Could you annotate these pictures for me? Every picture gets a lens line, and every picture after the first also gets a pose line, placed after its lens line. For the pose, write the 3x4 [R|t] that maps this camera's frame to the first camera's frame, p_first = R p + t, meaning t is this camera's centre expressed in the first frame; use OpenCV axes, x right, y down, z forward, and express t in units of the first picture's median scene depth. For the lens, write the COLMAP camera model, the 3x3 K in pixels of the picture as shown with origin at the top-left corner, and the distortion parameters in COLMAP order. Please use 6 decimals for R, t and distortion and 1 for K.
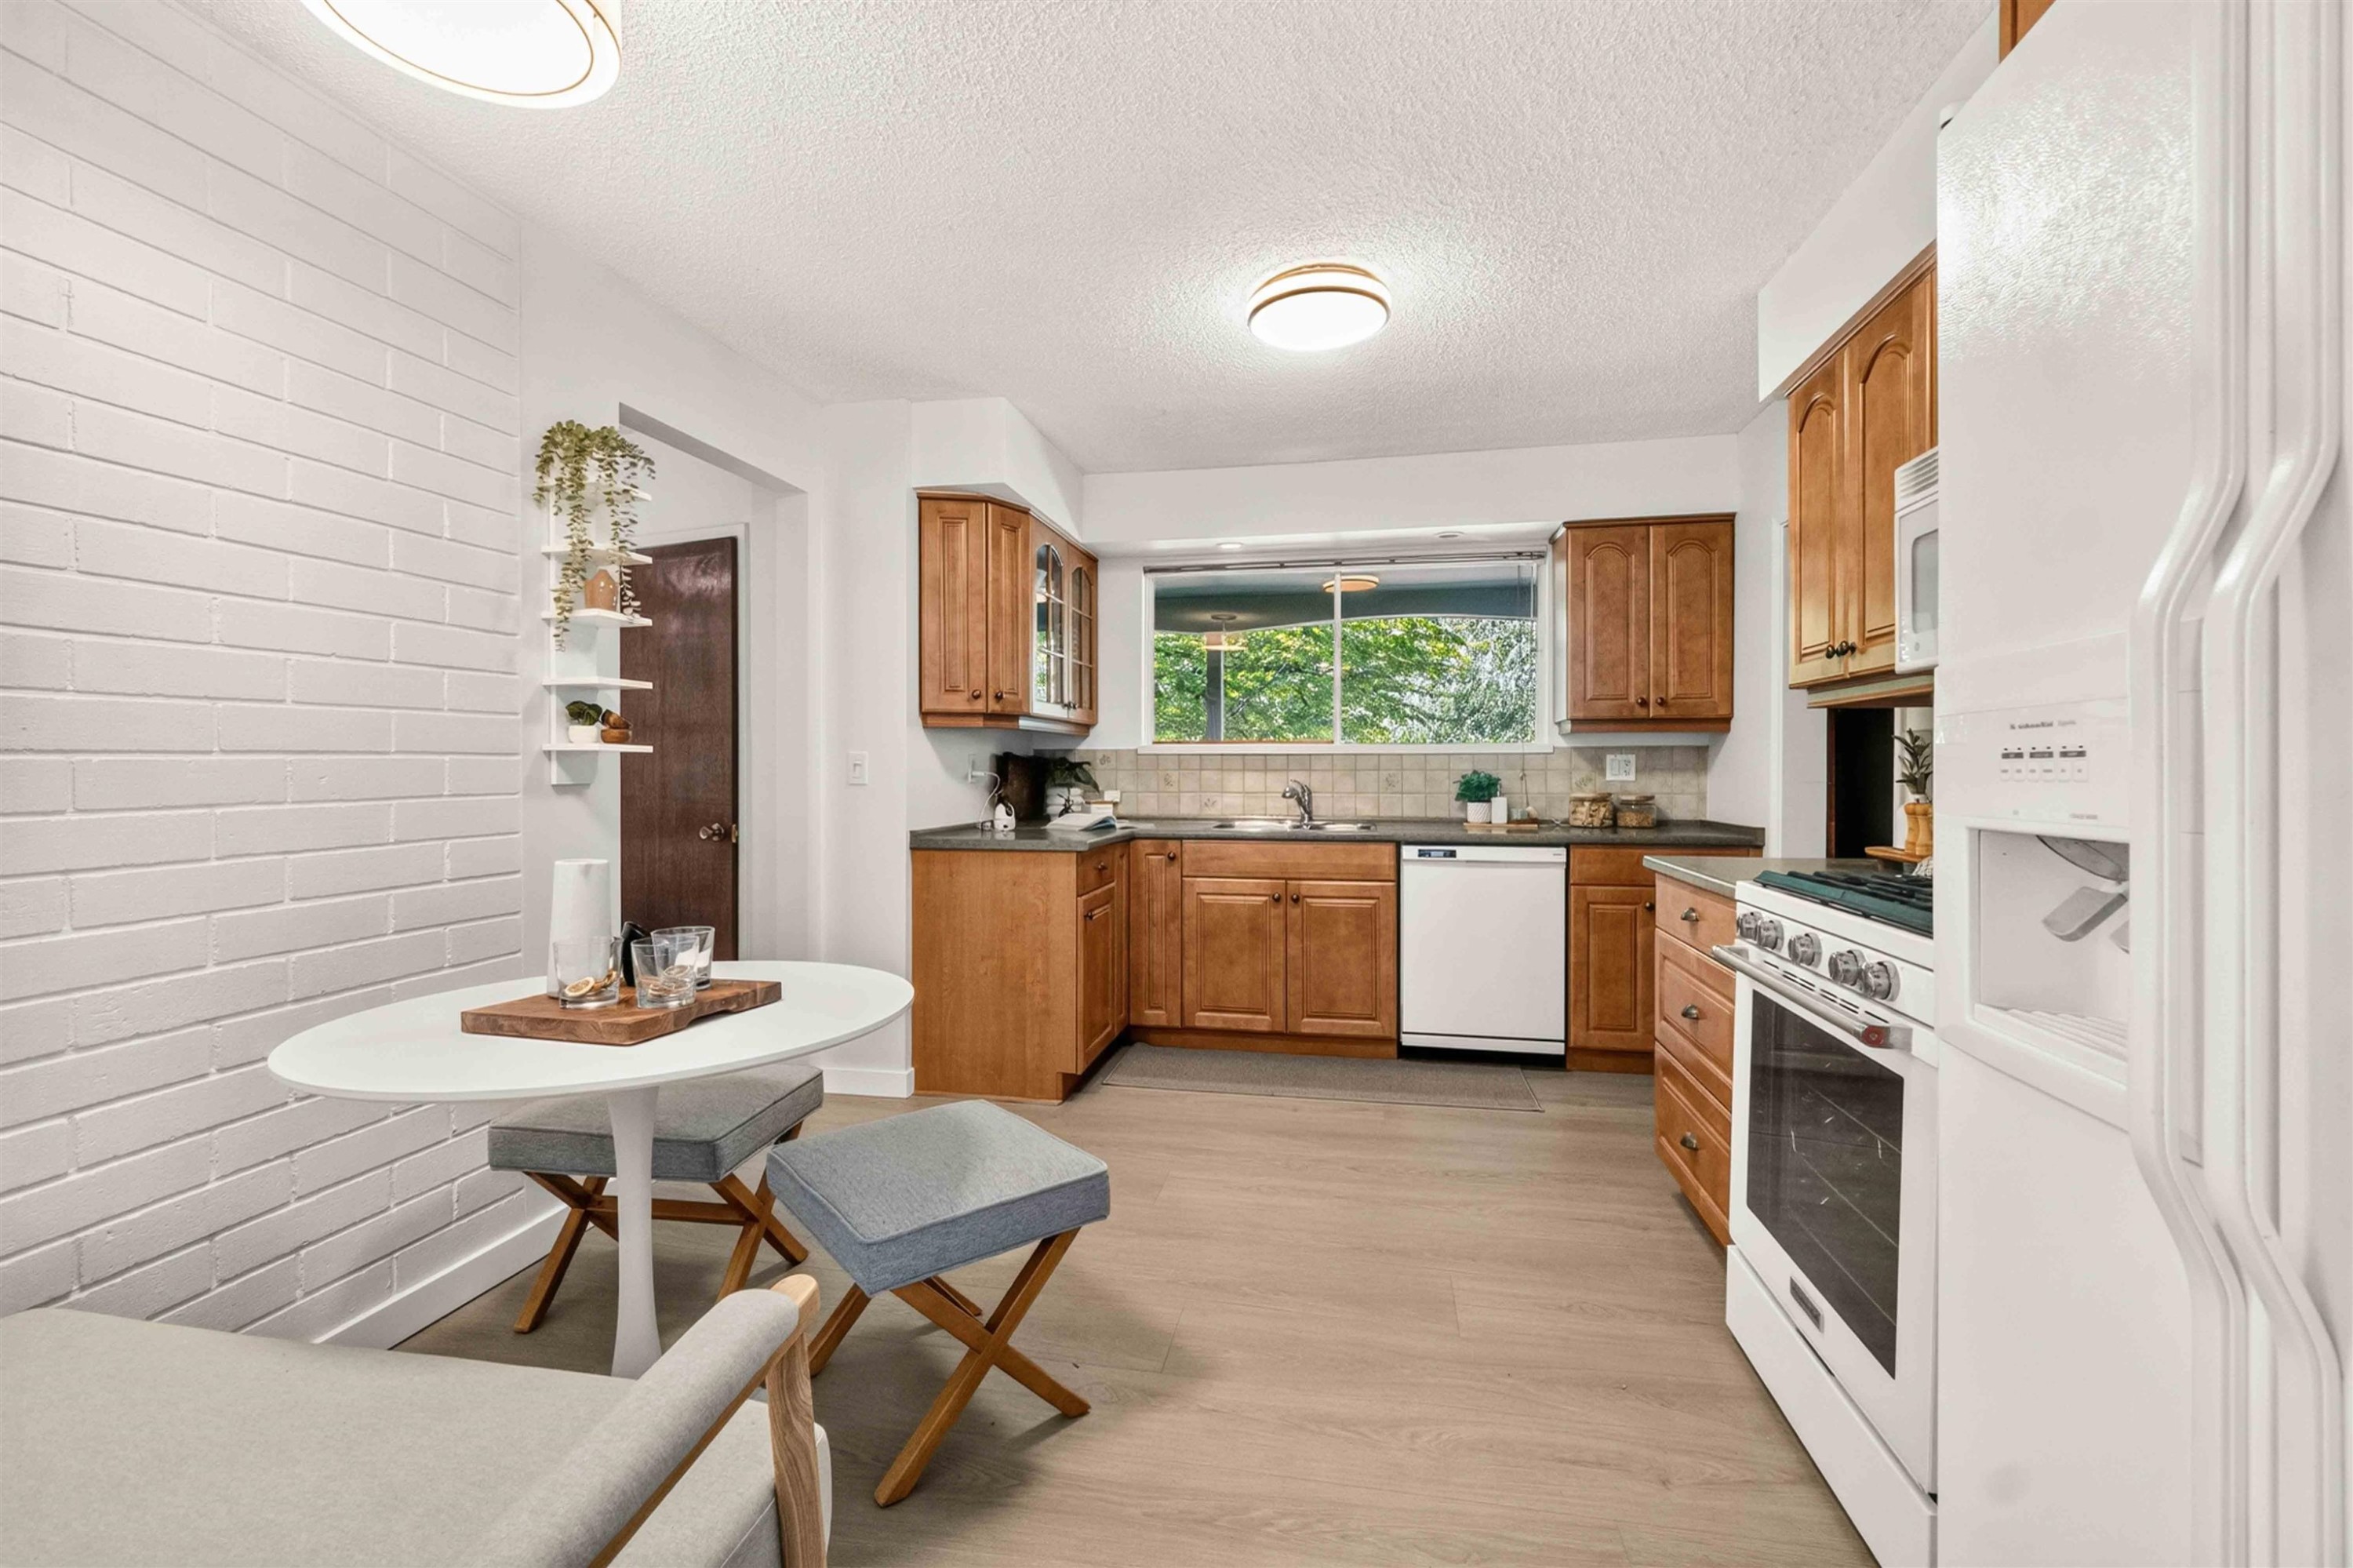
lens RADIAL K [[1033.7, 0, 1149.2], [0, 1033.7, 769.7], [0, 0, 1]] dist [0.000114, 0.000169]
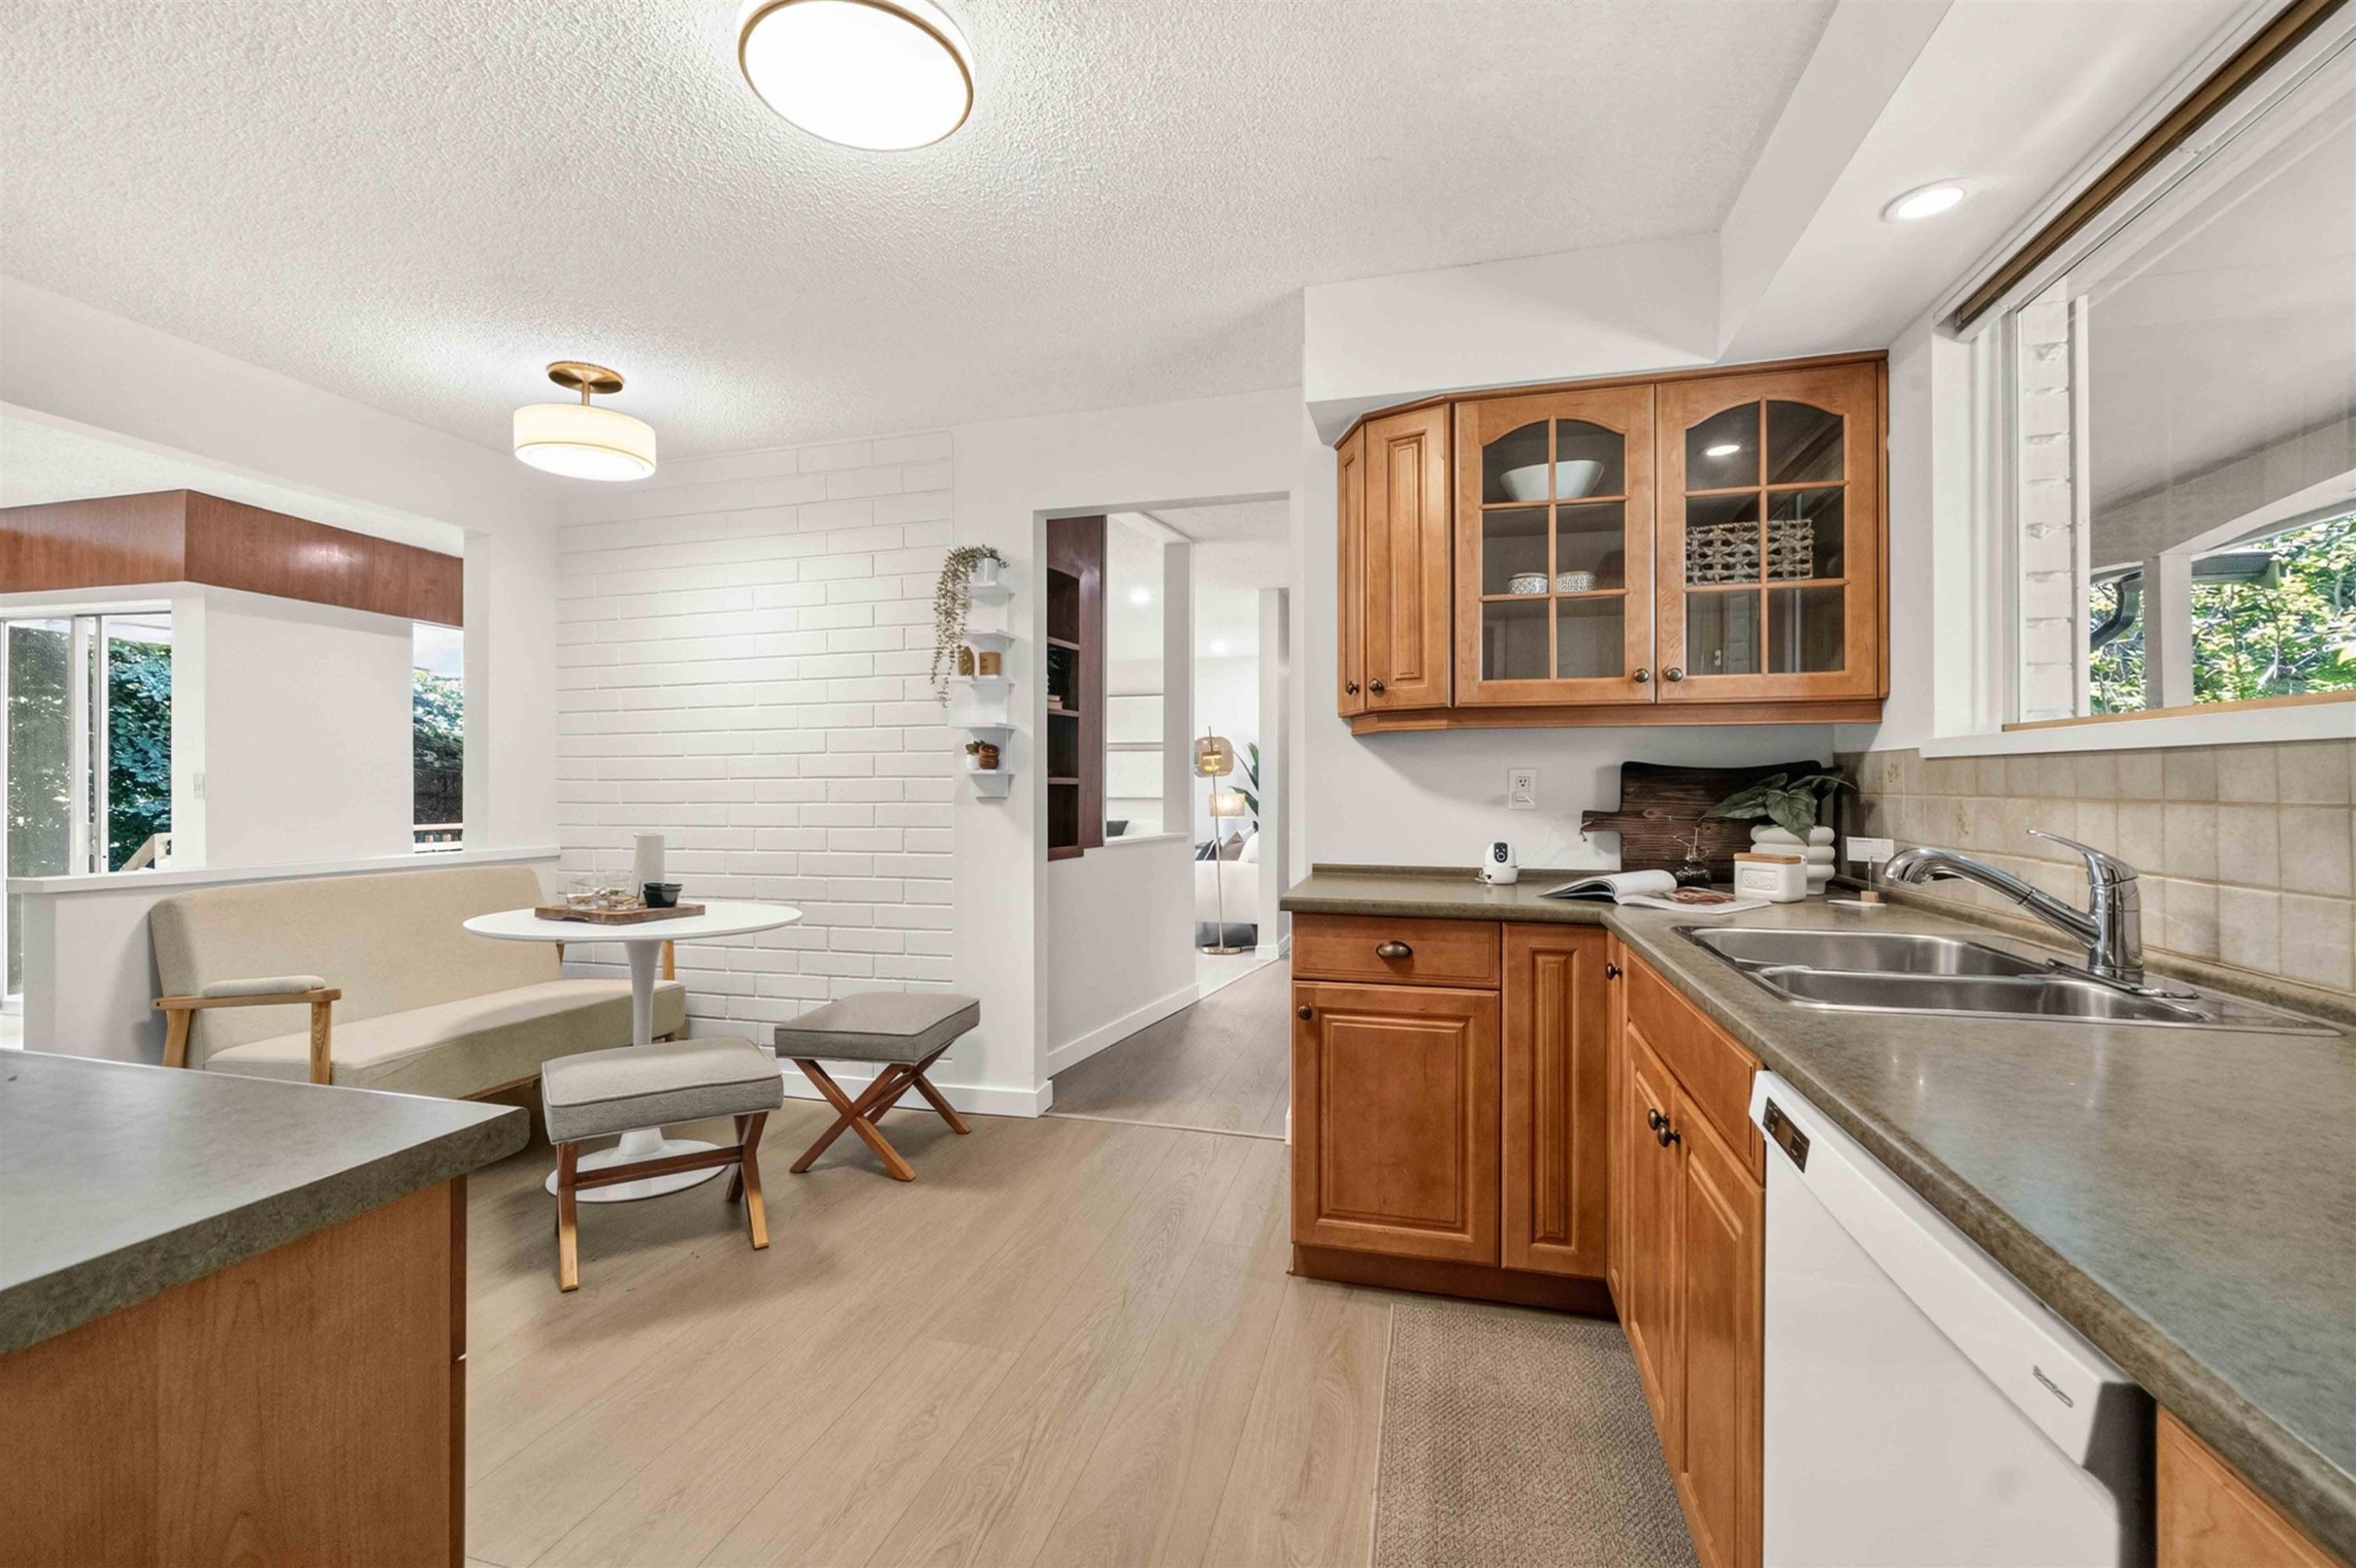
lens RADIAL K [[1034.8, 0, 1150.7], [0, 1034.8, 769.7], [0, 0, 1]] dist [0.000114, 0.000169]
pose [[-0.058810, -0.008543, -0.998233, 0.518731], [0.000231, 0.999963, -0.008571, -0.007045], [0.998269, -0.000735, -0.058806, 0.793539]]
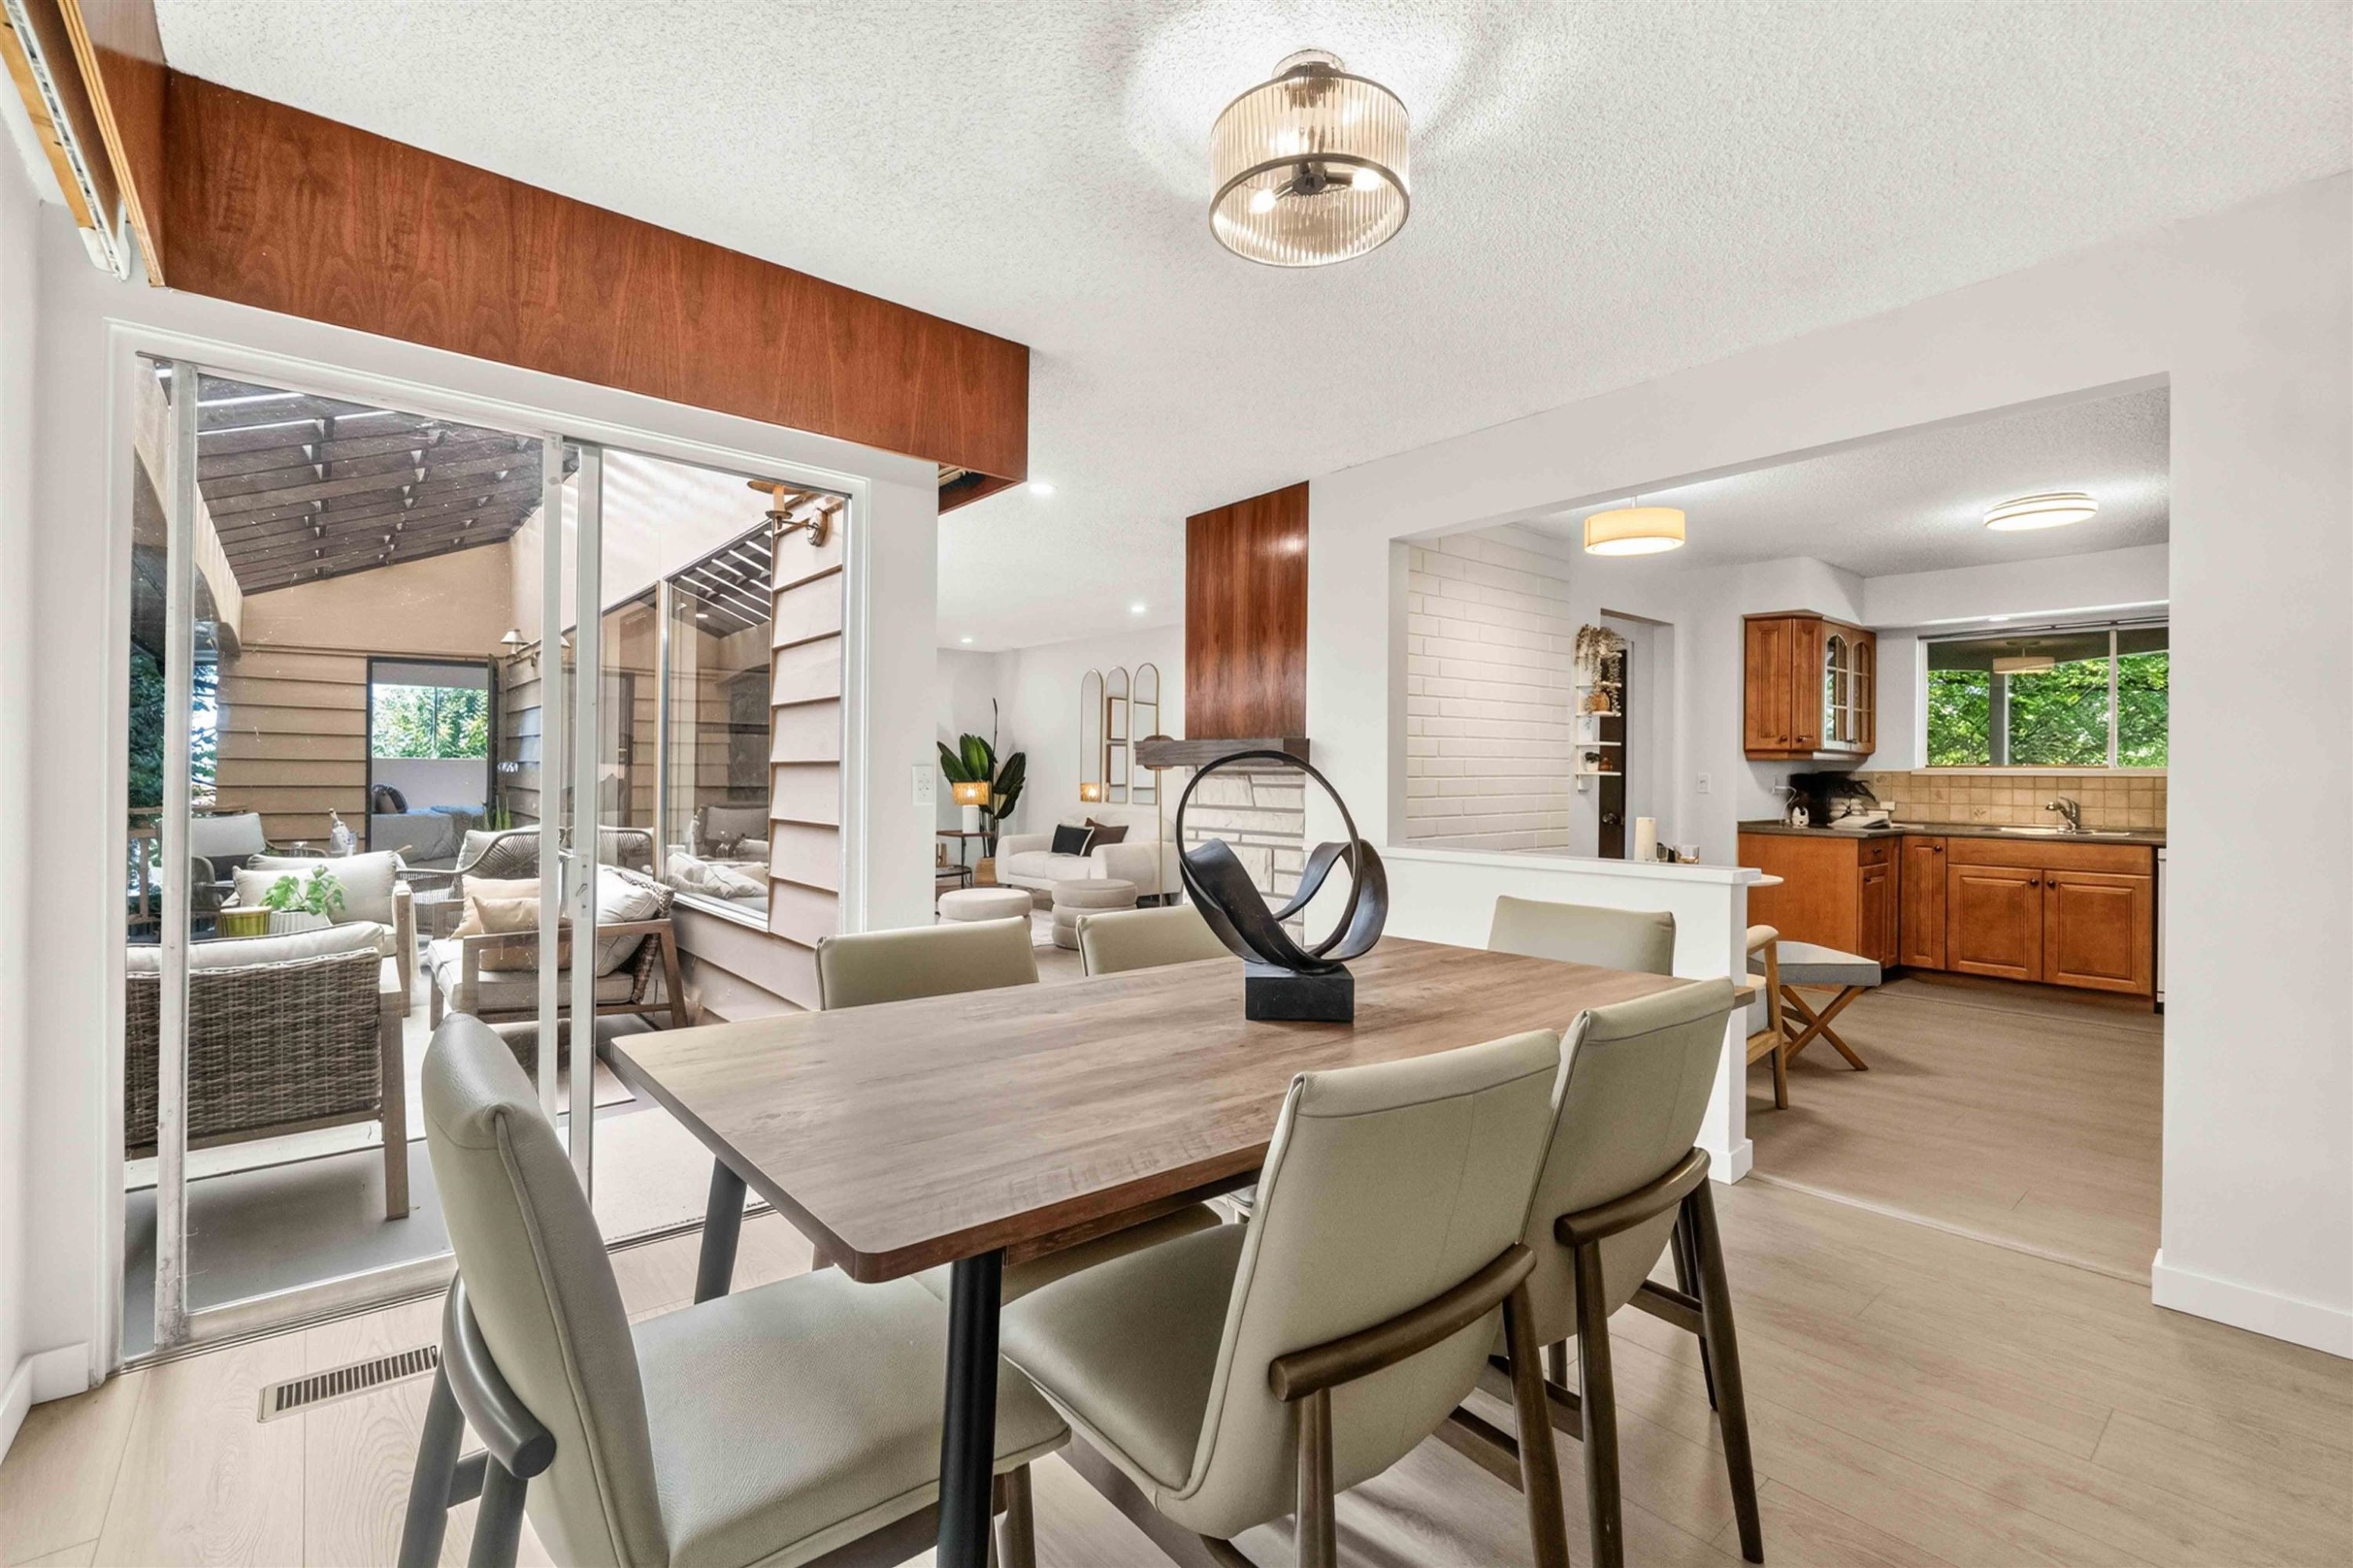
lens RADIAL K [[1033.7, 0, 1149.2], [0, 1033.7, 769.7], [0, 0, 1]] dist [0.000114, 0.000169]
pose [[0.790163, 0.007812, -0.612847, 0.035426], [-0.012957, 0.999908, -0.003960, -0.004486], [0.612760, 0.011069, 0.790191, -0.790769]]
